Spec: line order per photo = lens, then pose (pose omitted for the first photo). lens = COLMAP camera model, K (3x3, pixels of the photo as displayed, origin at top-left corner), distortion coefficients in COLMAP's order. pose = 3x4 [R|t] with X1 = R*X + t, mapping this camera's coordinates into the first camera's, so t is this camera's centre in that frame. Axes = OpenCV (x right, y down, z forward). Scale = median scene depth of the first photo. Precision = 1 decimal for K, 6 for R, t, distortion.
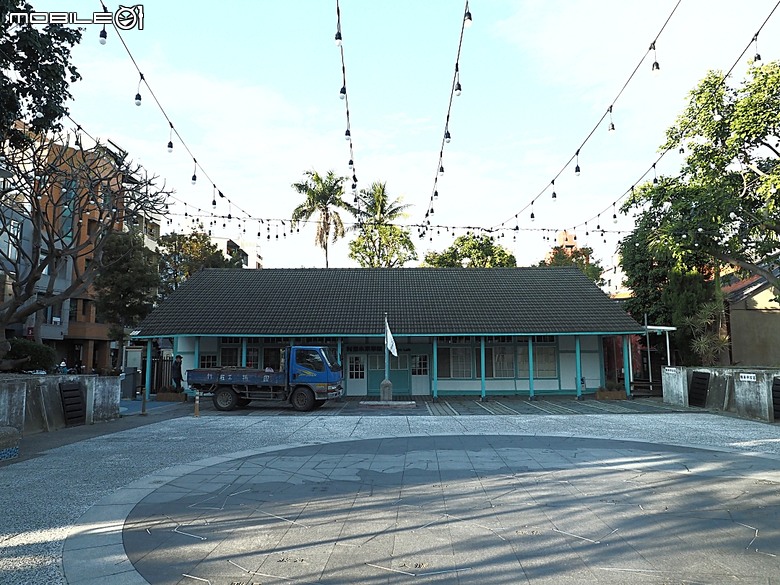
lens RADIAL K [[559.5, 0, 390.0], [0, 559.5, 292.5], [0, 0, 1]] dist [-0.026628, -0.000264]
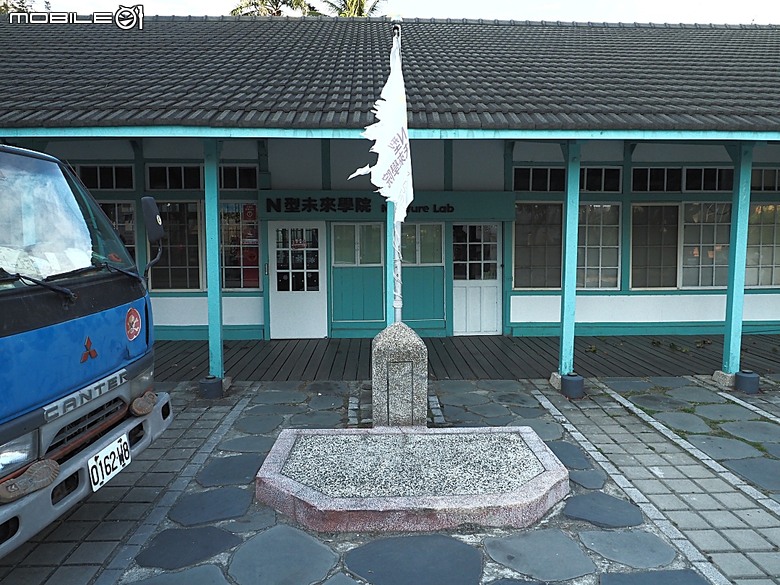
lens RADIAL K [[495.9, 0, 390.9], [0, 495.9, 275.4], [0, 0, 1]] dist [-0.000377, -0.000777]
pose [[0.998770, -0.000016, 0.049575, -0.016880], [-0.009980, 0.979464, 0.201370, 0.081688], [-0.048560, -0.201617, 0.978260, 0.694553]]
